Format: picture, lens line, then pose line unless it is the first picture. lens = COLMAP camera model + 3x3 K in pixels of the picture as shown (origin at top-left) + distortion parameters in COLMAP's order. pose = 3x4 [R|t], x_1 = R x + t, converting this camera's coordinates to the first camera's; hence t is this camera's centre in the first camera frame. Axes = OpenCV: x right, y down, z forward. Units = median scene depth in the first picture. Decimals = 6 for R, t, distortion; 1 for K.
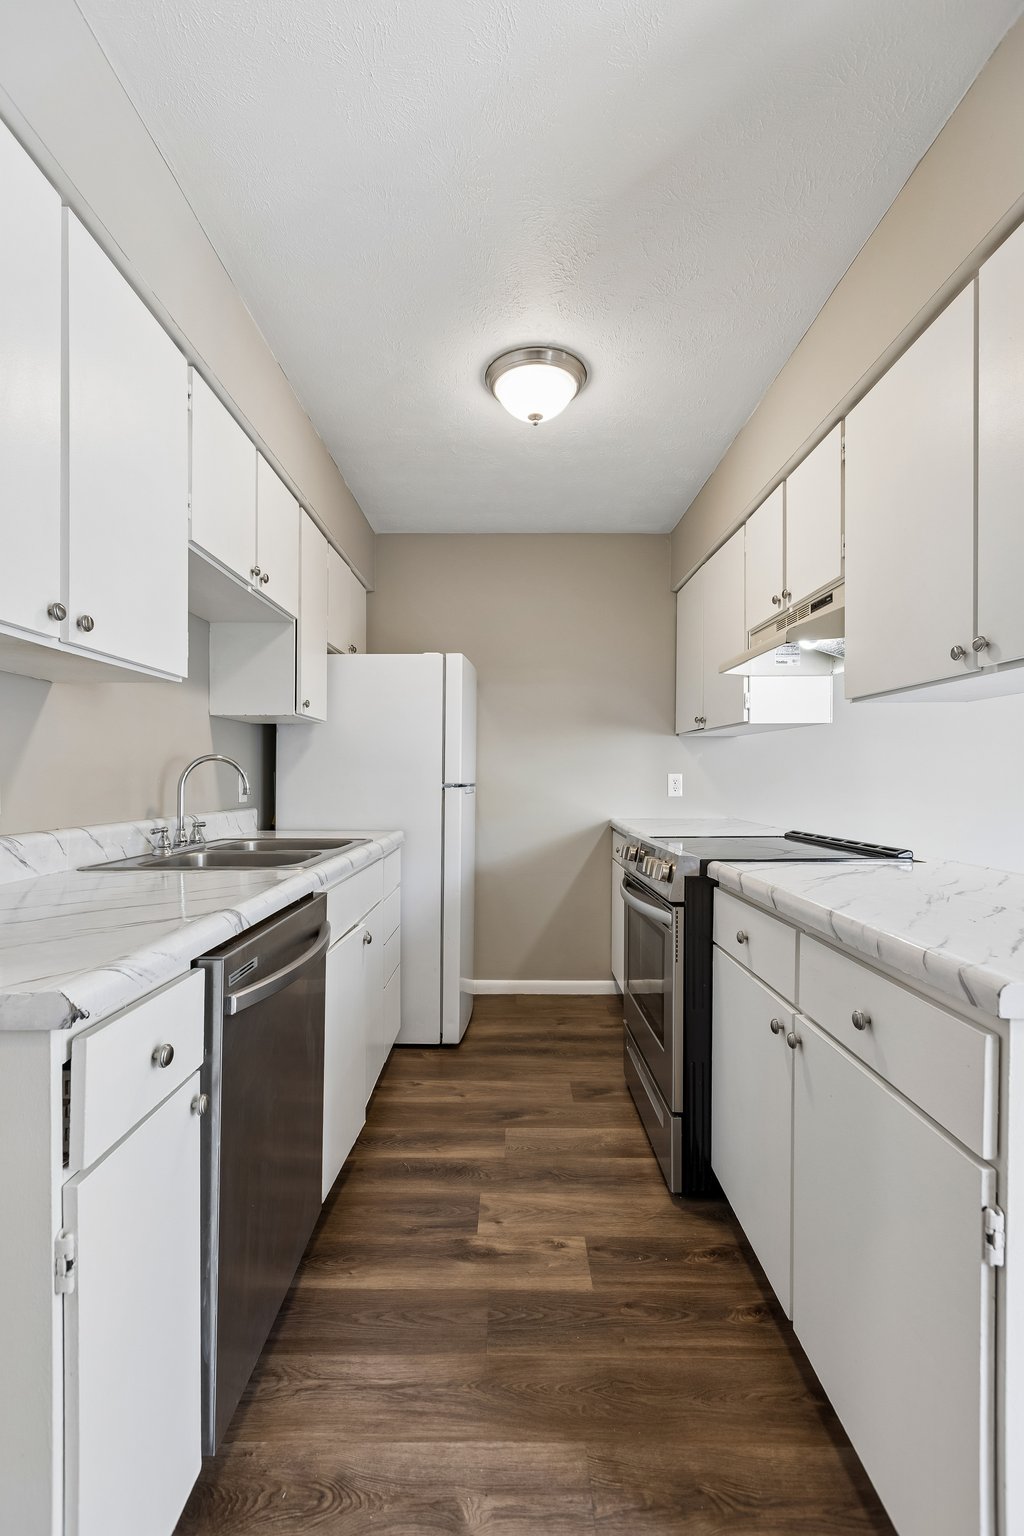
lens RADIAL K [[683.8, 0, 493.5], [0, 683.8, 768.1], [0, 0, 1]] dist [0.000187, -0.000235]
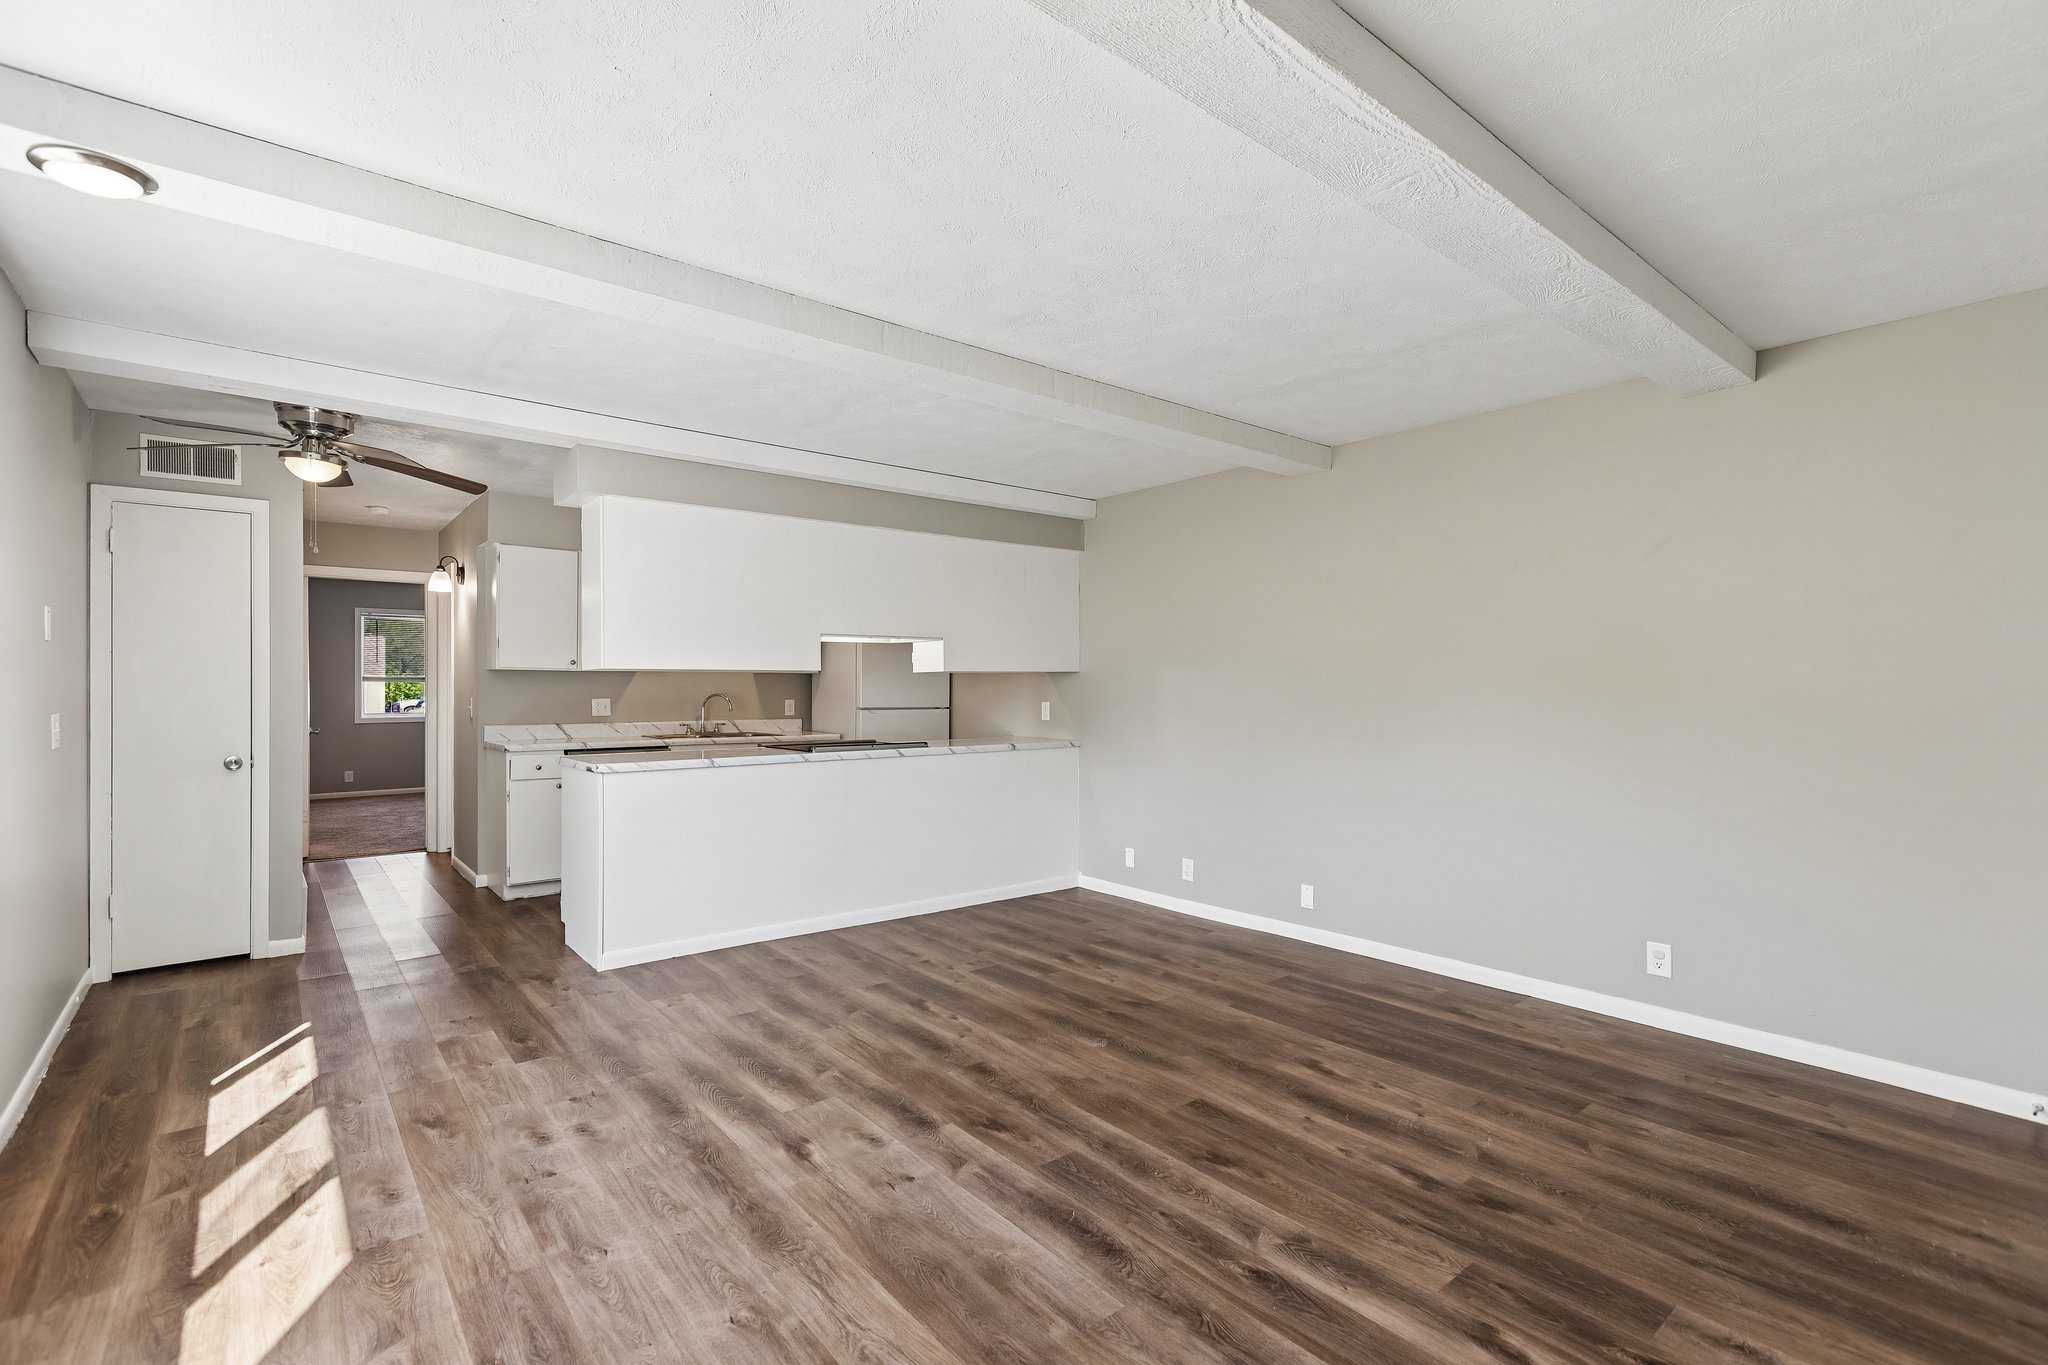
lens RADIAL K [[928.1, 0, 1017.6], [0, 928.1, 678.9], [0, 0, 1]] dist [0.000087, -0.000219]
pose [[0.648343, -0.006706, -0.761319, 2.957775], [0.007318, 0.999970, -0.002576, -0.059436], [0.761313, -0.003901, 0.648373, -0.296097]]
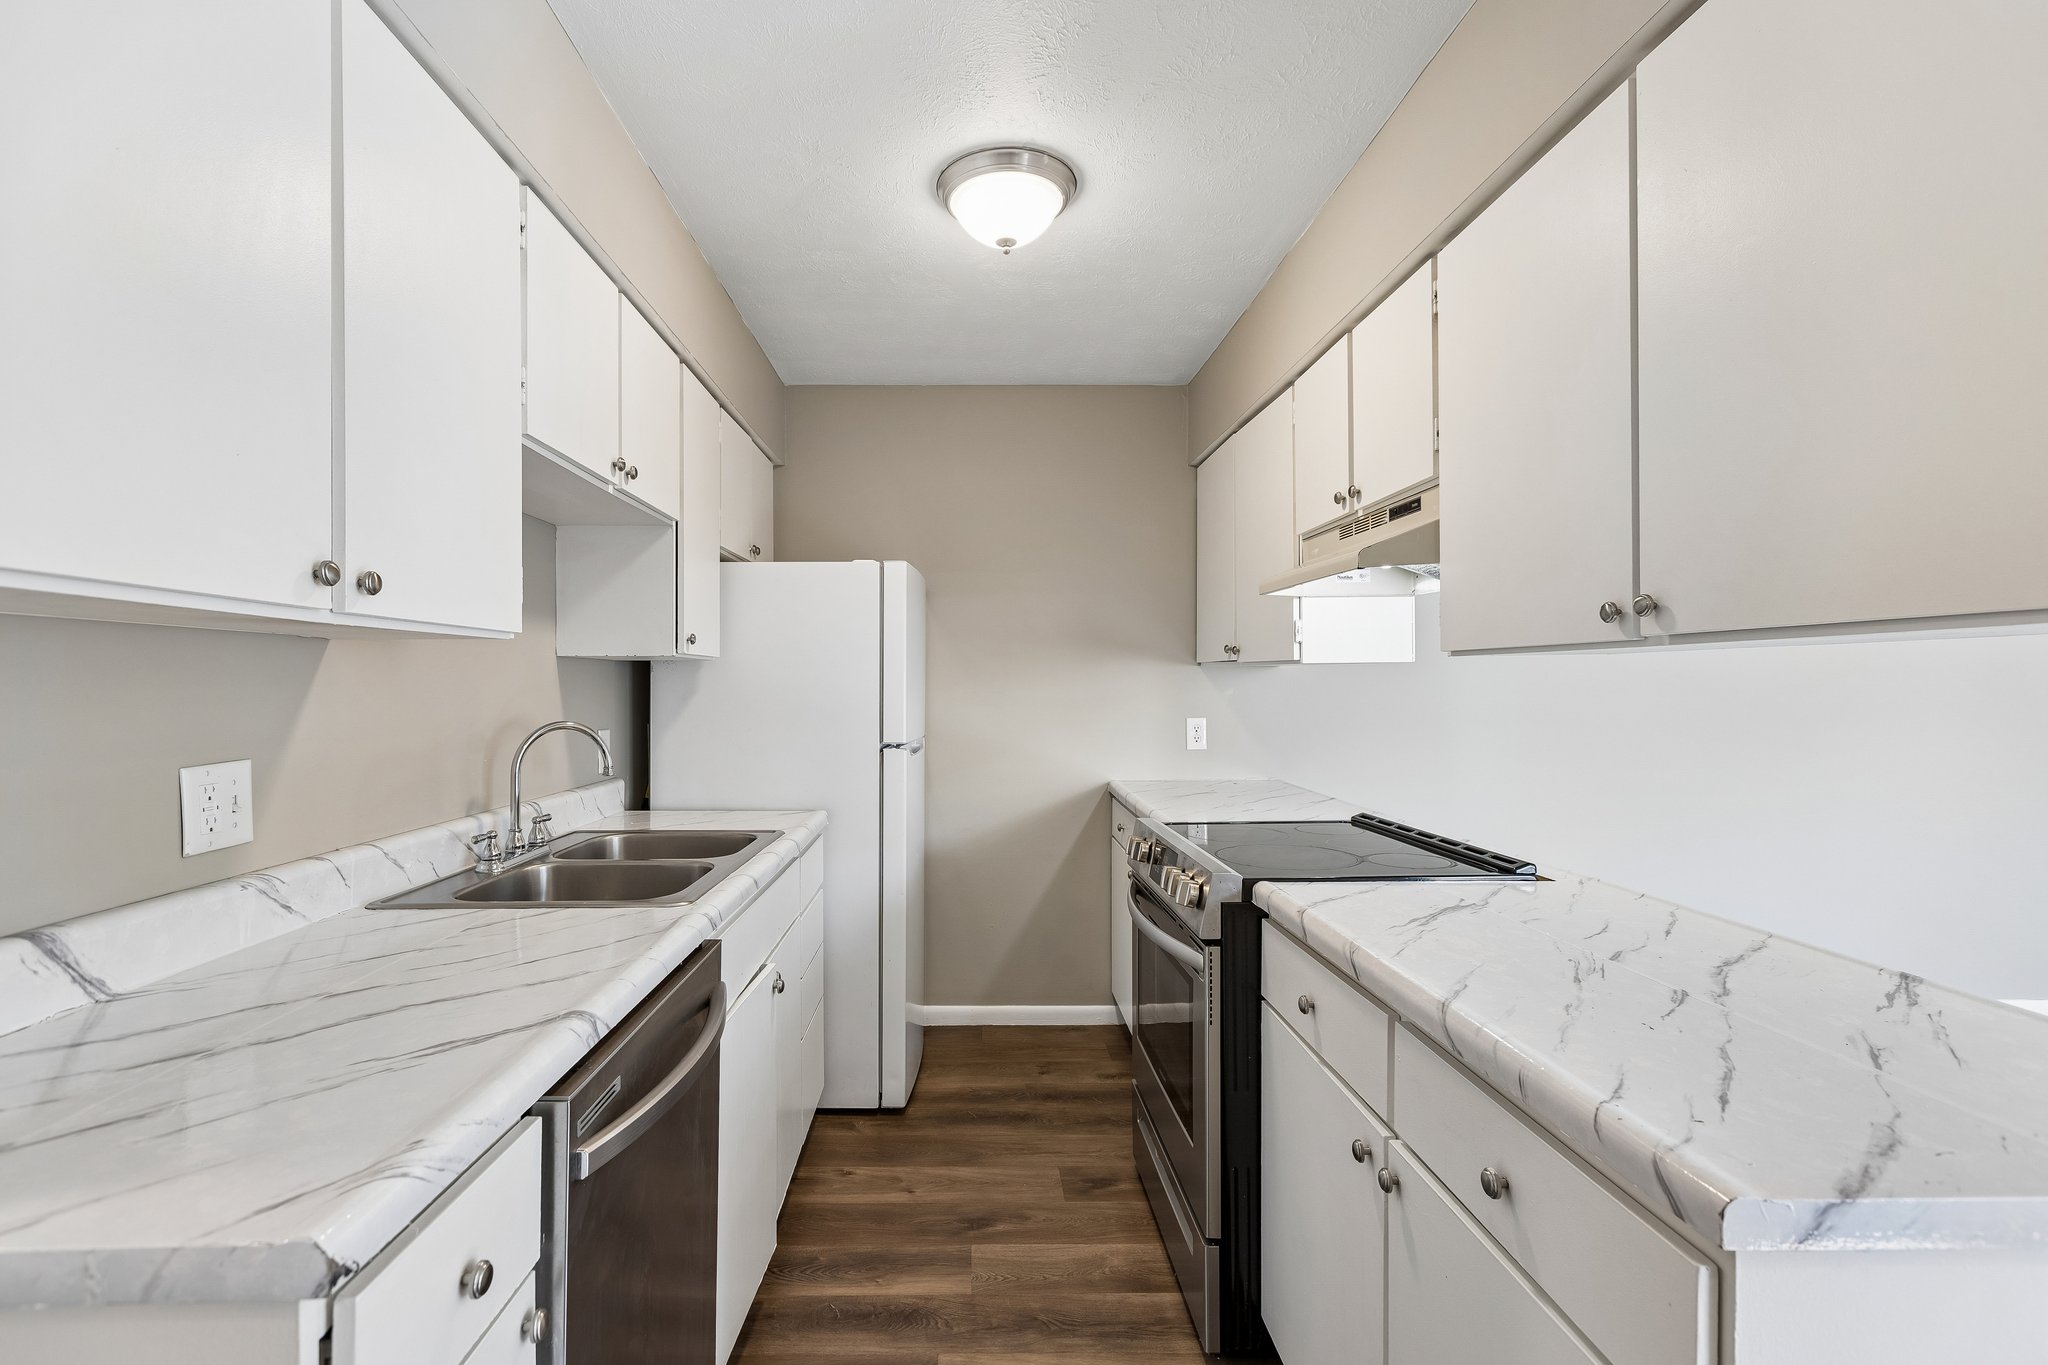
lens RADIAL K [[915.8, 0, 955.4], [0, 915.8, 680.7], [0, 0, 1]] dist [0.001398, -0.000540]
pose [[0.999922, -0.004488, 0.011654, -0.008124], [0.004441, 0.999982, 0.004038, -0.071014], [-0.011672, -0.003986, 0.999924, 0.038718]]
